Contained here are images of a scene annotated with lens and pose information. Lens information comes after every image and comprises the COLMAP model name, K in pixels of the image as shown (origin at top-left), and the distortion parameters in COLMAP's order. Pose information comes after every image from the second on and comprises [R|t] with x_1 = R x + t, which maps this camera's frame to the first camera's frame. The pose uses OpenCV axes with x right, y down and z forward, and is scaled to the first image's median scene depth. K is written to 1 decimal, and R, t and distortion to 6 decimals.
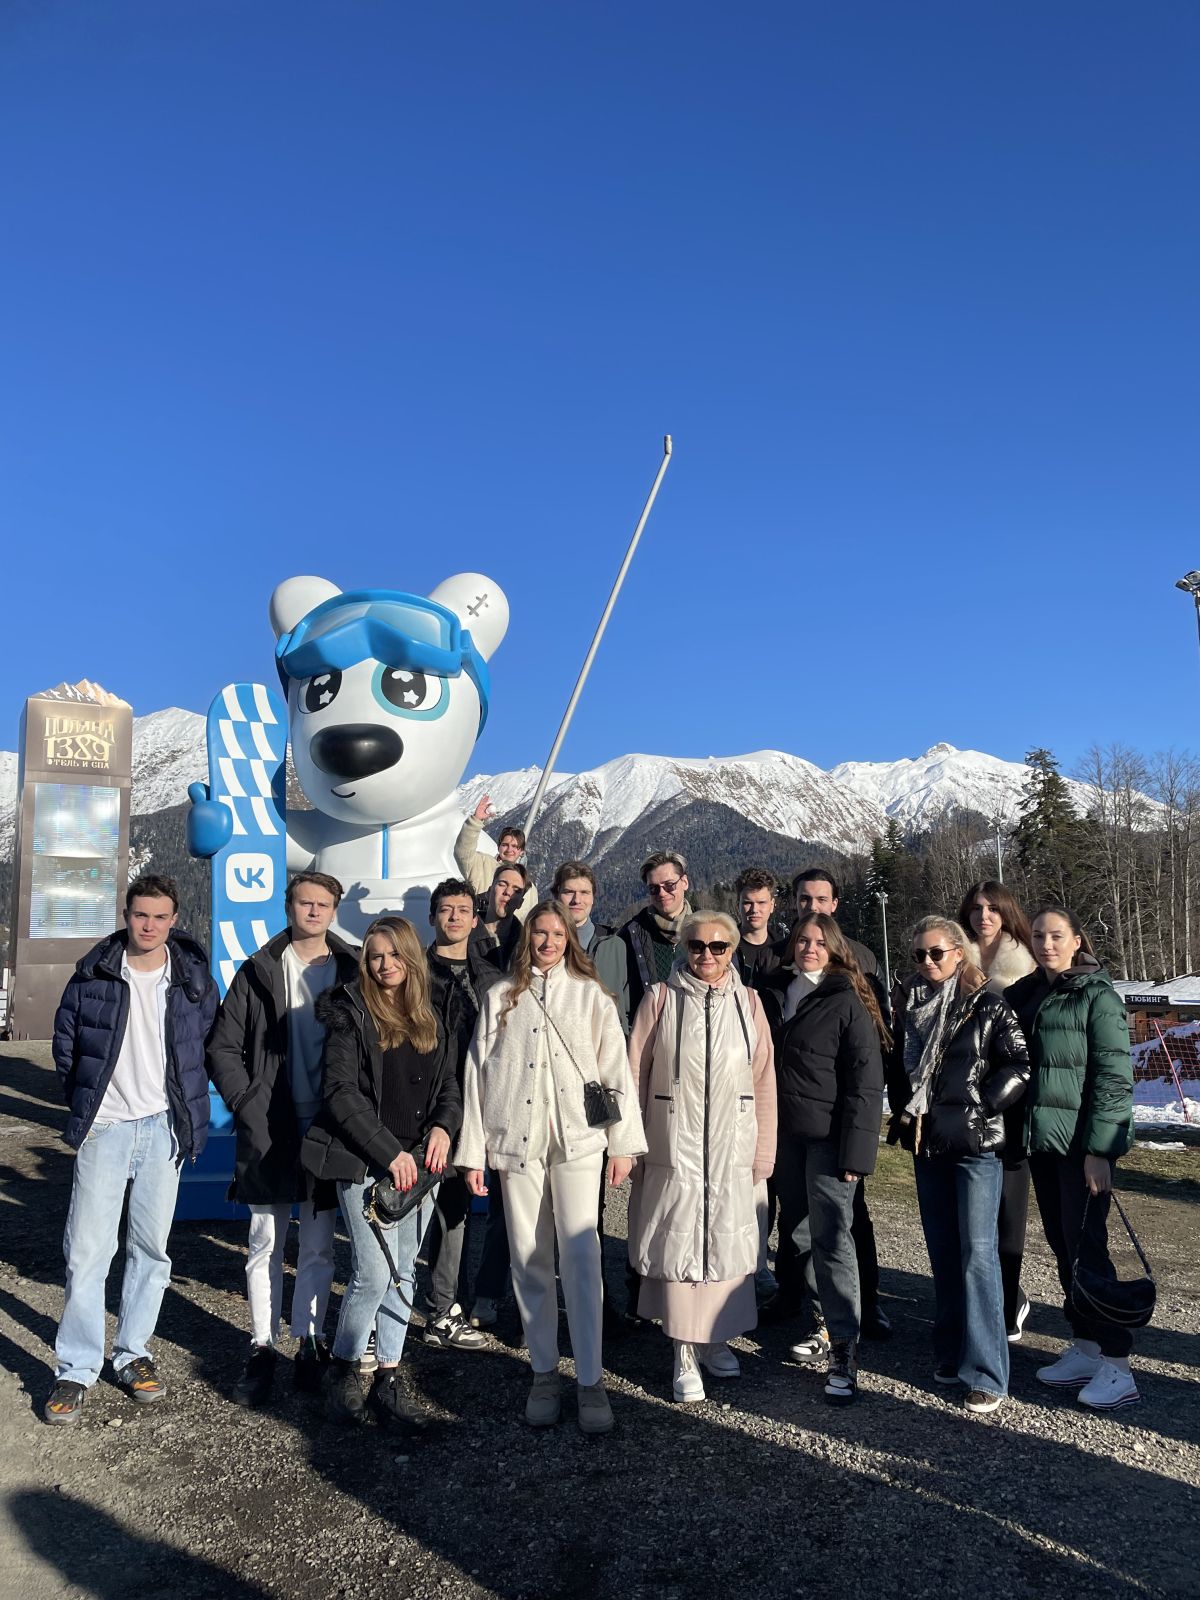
lens RADIAL K [[1230.3, 0, 624.2], [0, 1230.3, 811.3], [0, 0, 1]] dist [0.124533, -0.143352]
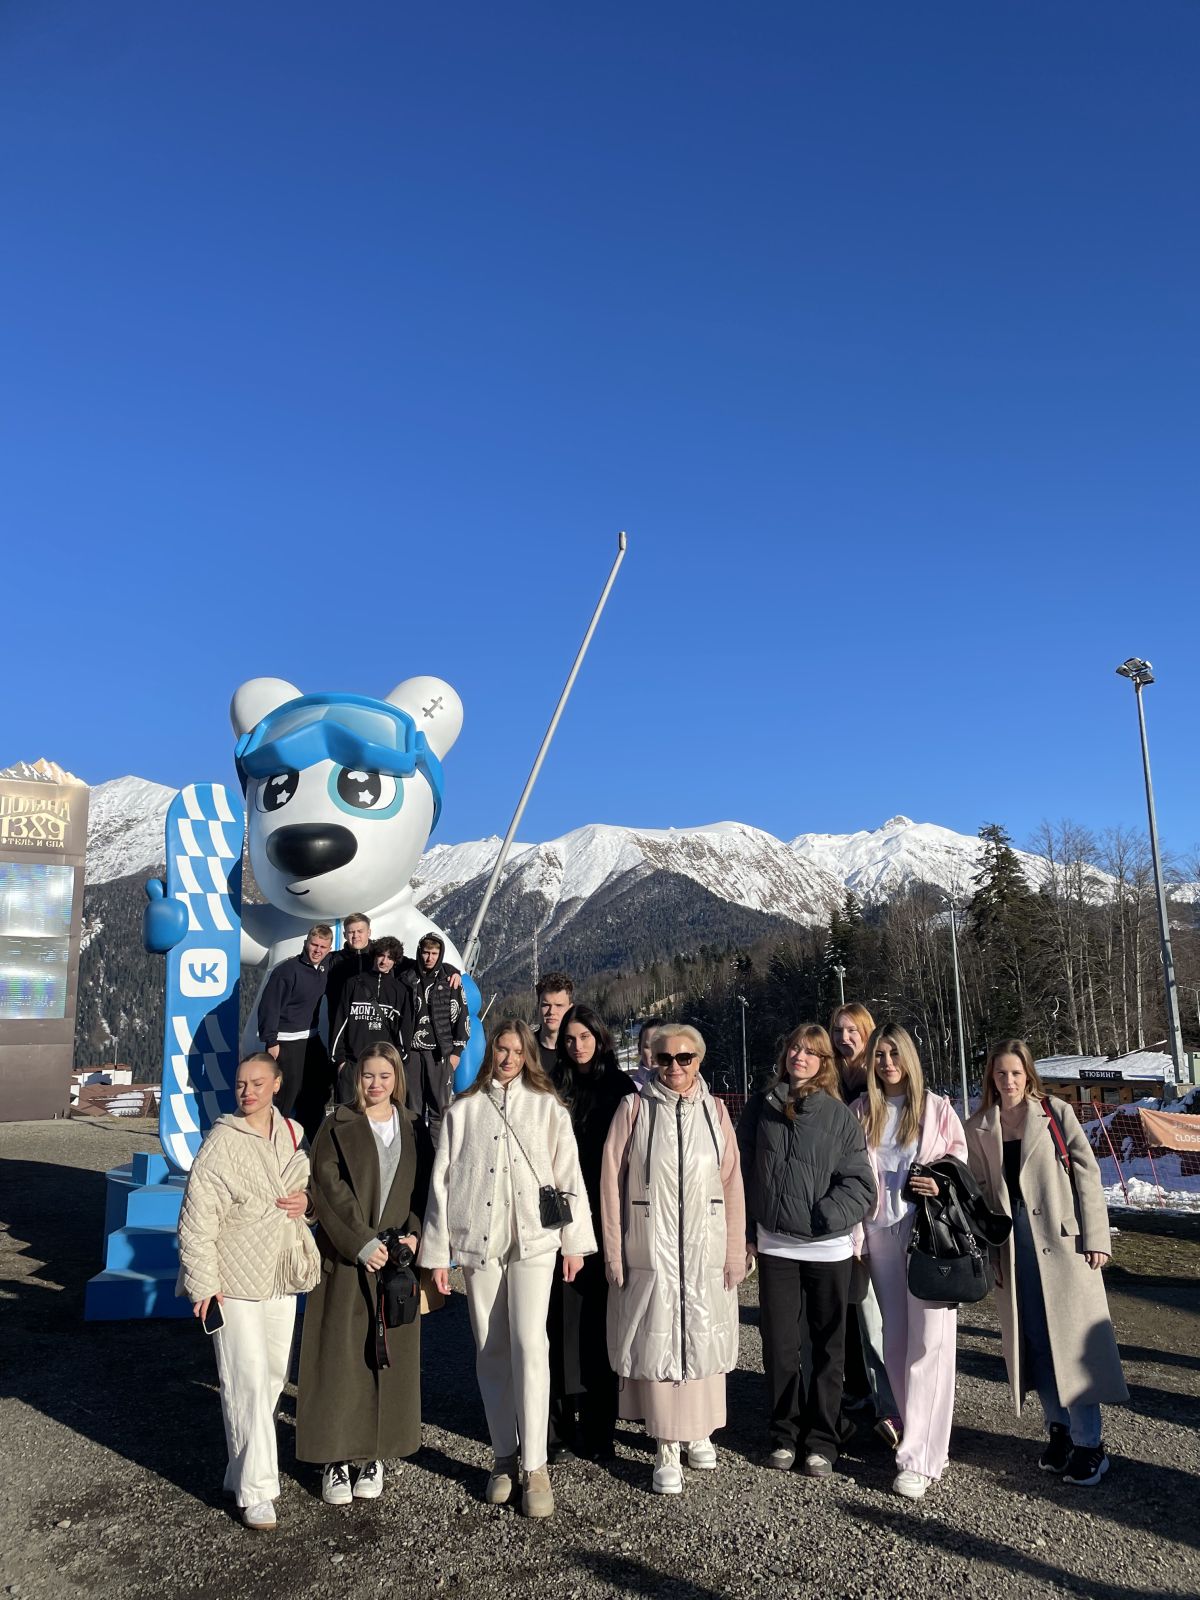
lens RADIAL K [[1230.3, 0, 624.2], [0, 1230.3, 811.3], [0, 0, 1]] dist [0.124533, -0.143352]
pose [[0.999490, 0.005904, 0.031370, 0.004098], [-0.004118, 0.998382, -0.056708, -0.007788], [-0.031654, 0.056550, 0.997898, -0.014938]]
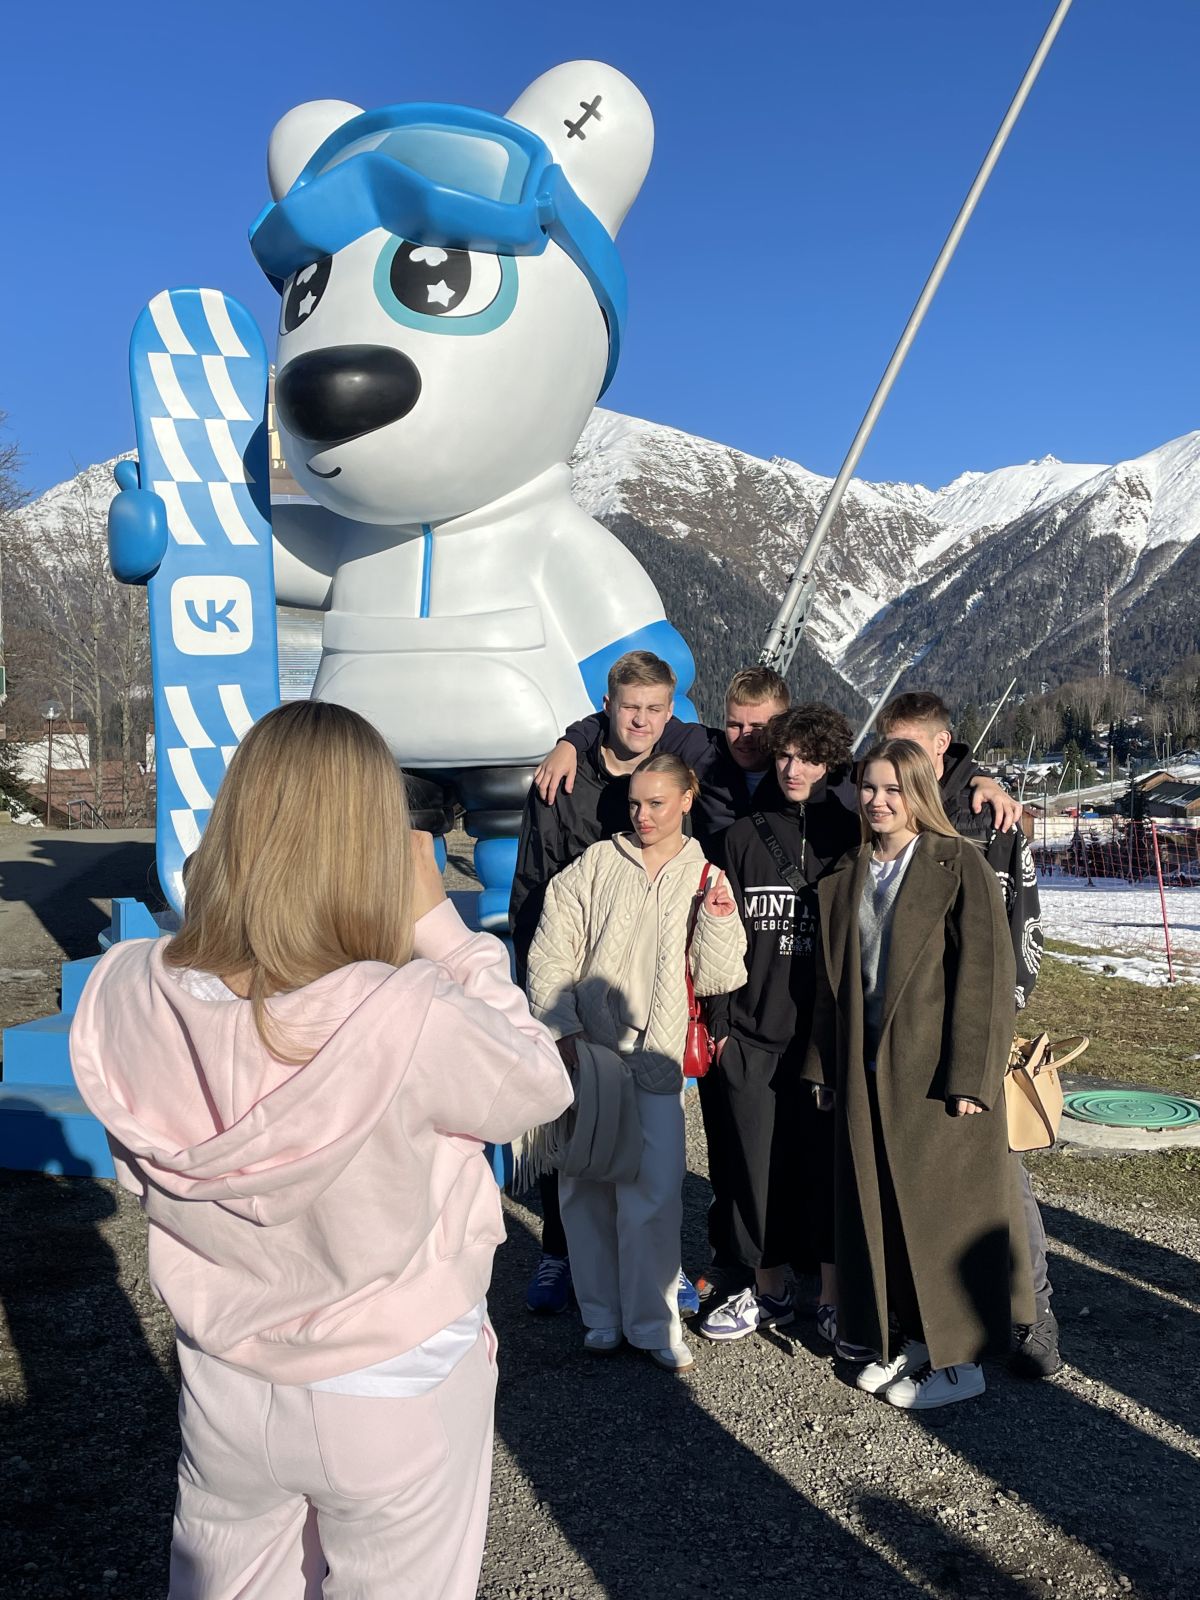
lens RADIAL K [[1669.1, 0, 600.0], [0, 1669.1, 800.0], [0, 0, 1]] dist [0.079247, -0.029362]
pose [[0.944573, 0.026816, -0.327204, 0.054216], [0.025896, 0.987468, 0.155683, 0.006579], [0.327278, -0.155528, 0.932041, 0.093746]]
